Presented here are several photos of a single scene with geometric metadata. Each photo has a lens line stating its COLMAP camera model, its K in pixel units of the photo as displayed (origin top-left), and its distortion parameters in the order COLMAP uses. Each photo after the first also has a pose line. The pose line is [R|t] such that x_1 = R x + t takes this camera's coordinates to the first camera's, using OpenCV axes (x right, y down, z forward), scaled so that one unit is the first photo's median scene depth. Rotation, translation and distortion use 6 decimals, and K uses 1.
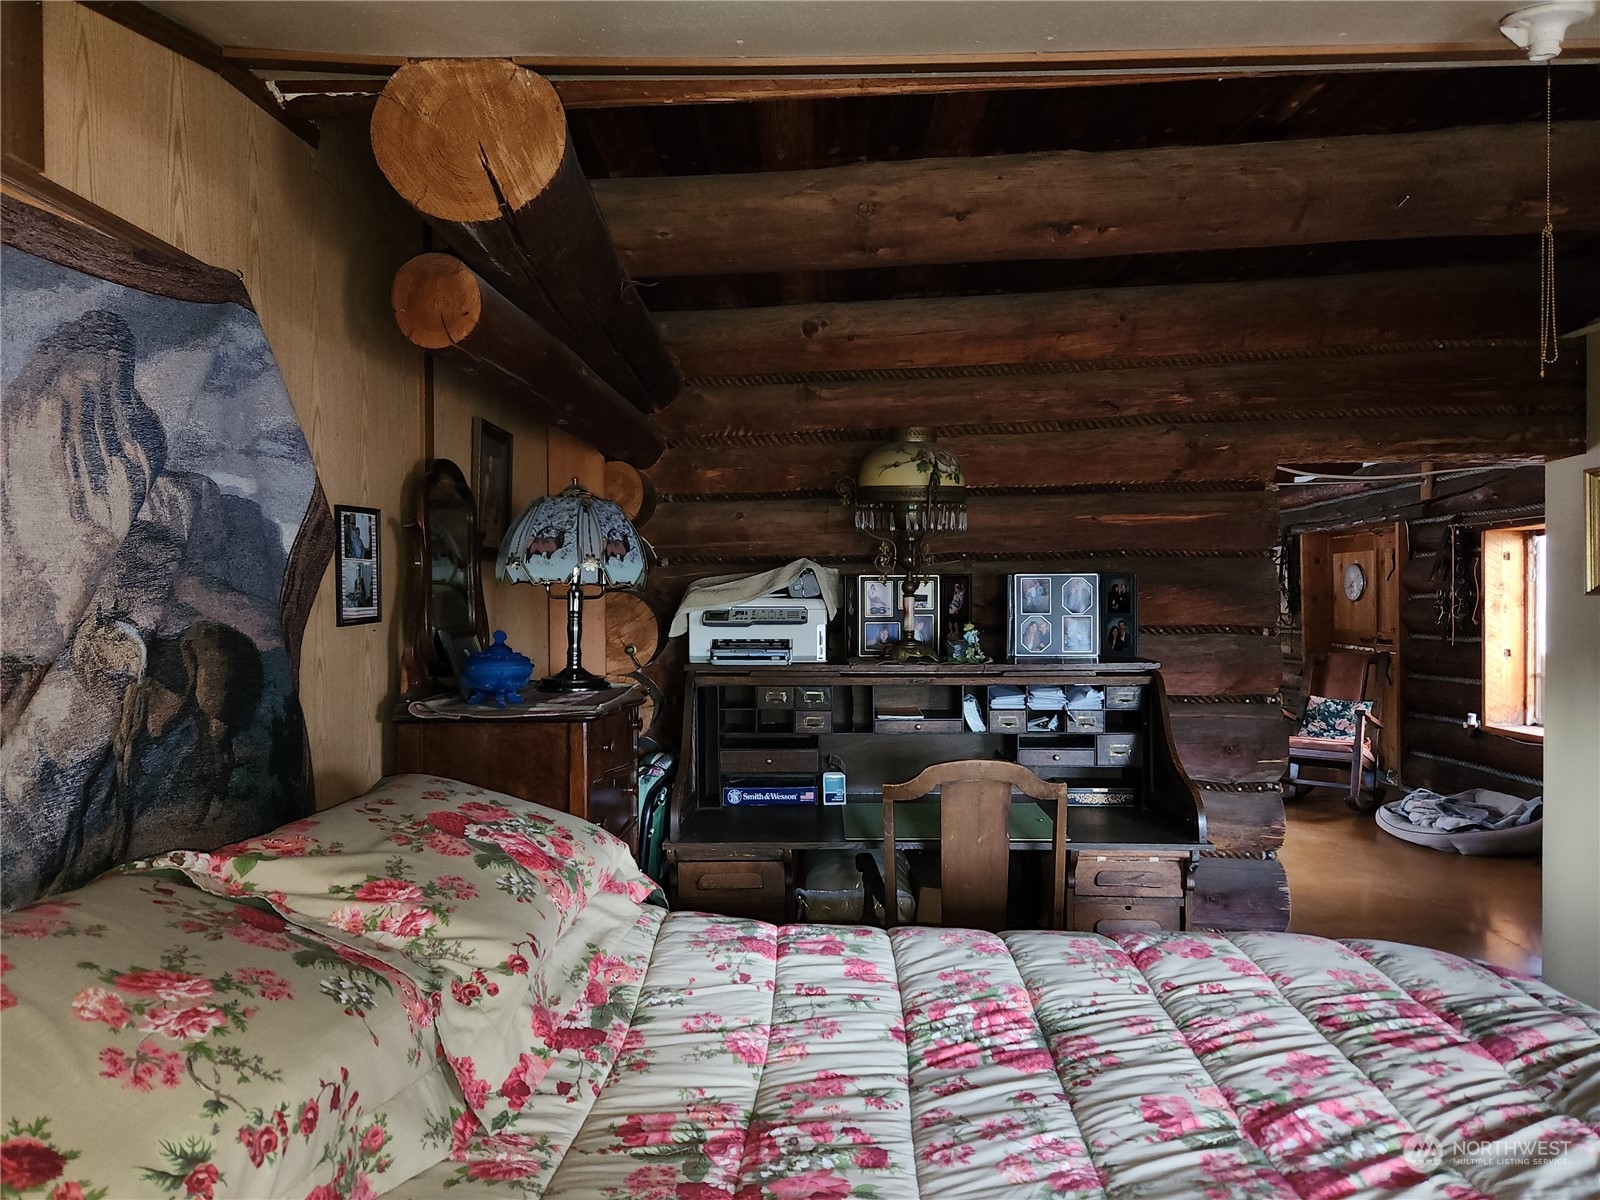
lens RADIAL K [[1070.1, 0, 822.3], [0, 1070.1, 597.8], [0, 0, 1]] dist [0.064700, -0.049956]
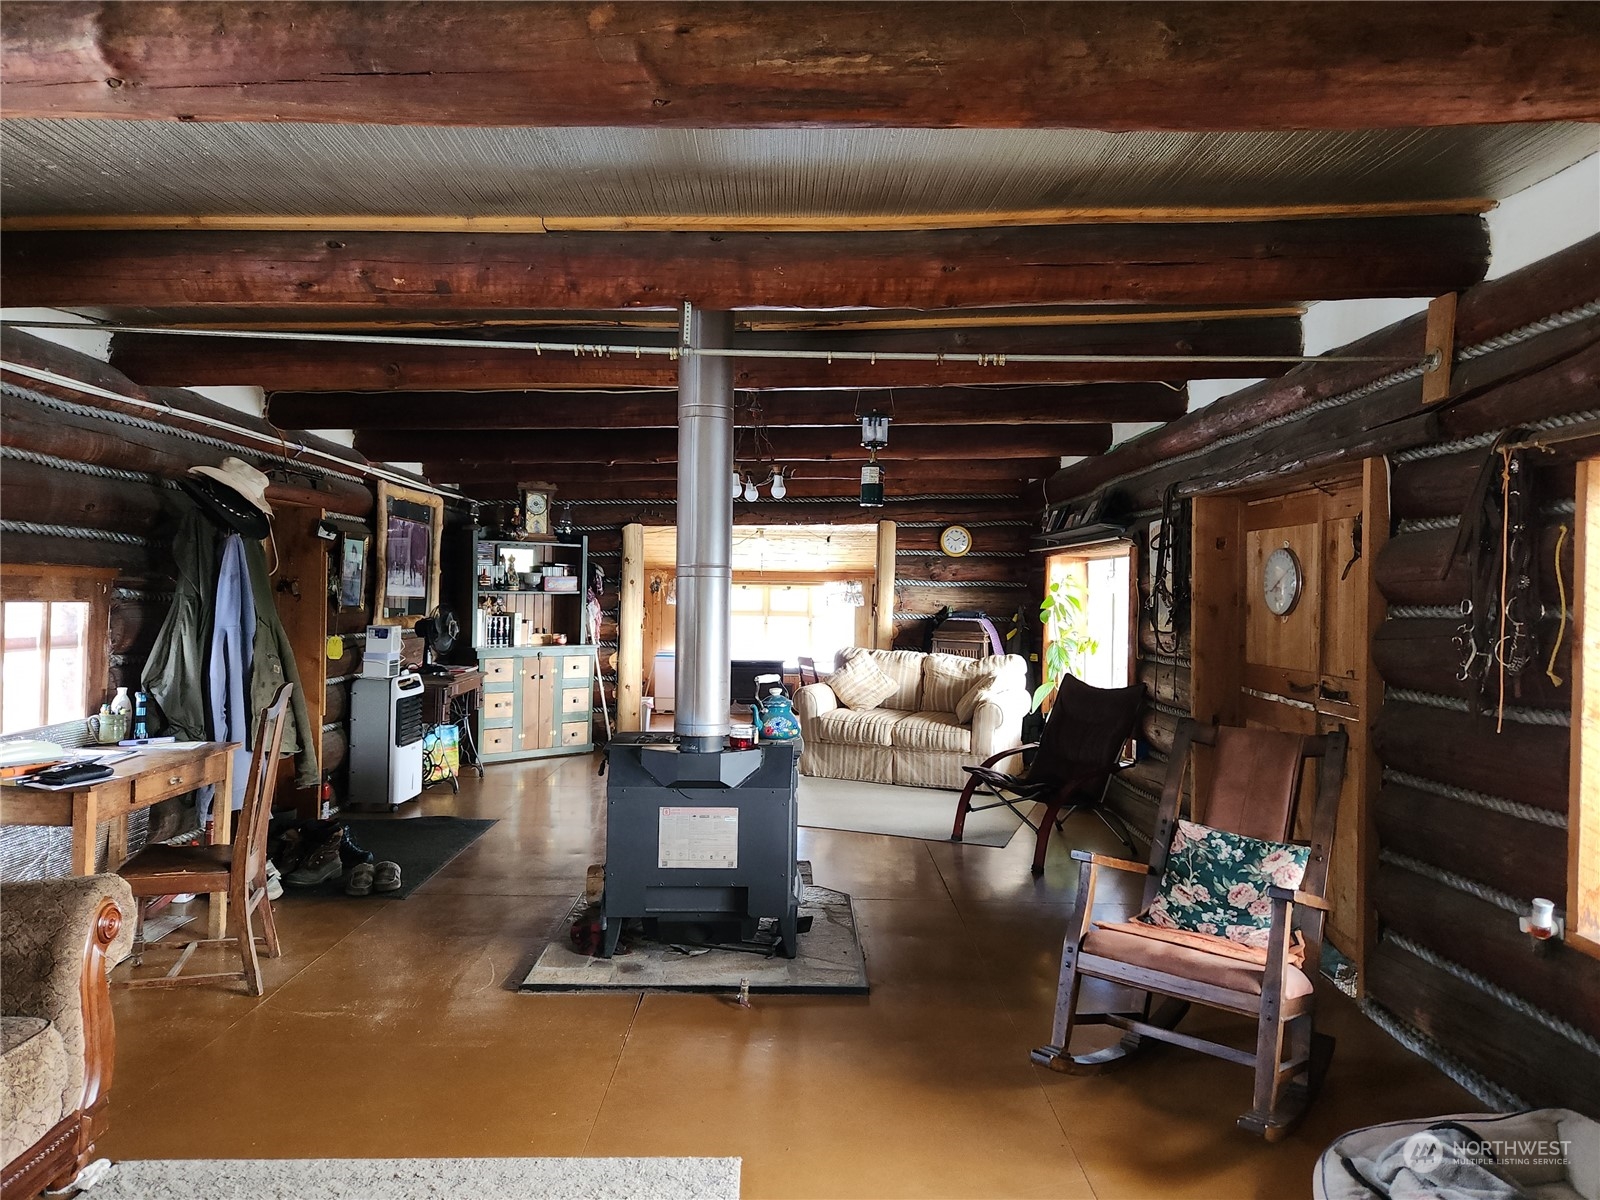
lens RADIAL K [[1070.1, 0, 822.3], [0, 1070.1, 597.8], [0, 0, 1]] dist [0.064700, -0.049956]
pose [[0.998491, 0.025360, 0.048719, 0.278930], [-0.025656, 0.999656, 0.005469, -0.003634], [-0.048563, -0.006711, 0.998798, 0.557826]]
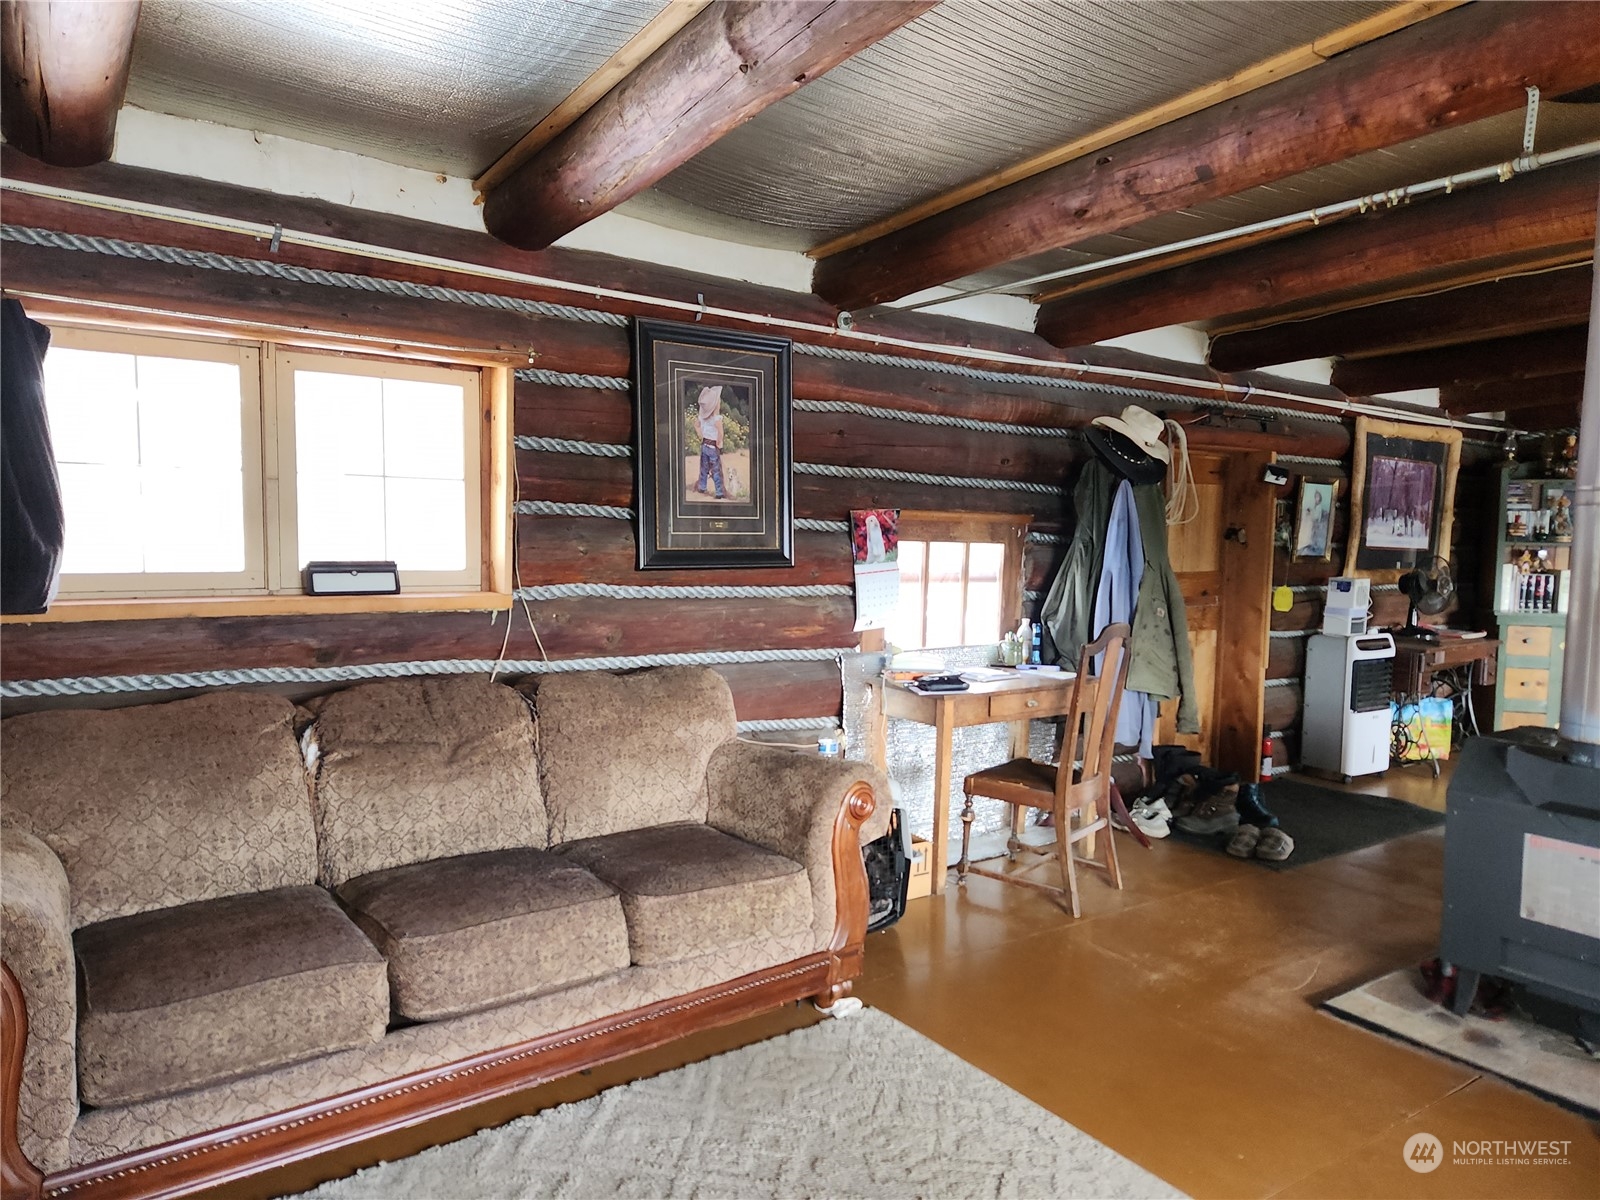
lens RADIAL K [[1064.2, 0, 803.5], [0, 1064.2, 609.1], [0, 0, 1]] dist [0.086577, -0.068420]
pose [[0.583274, 0.078549, -0.808469, 0.339273], [-0.024408, 0.996559, 0.079214, -0.000009], [0.811909, -0.026471, 0.583184, 0.620546]]
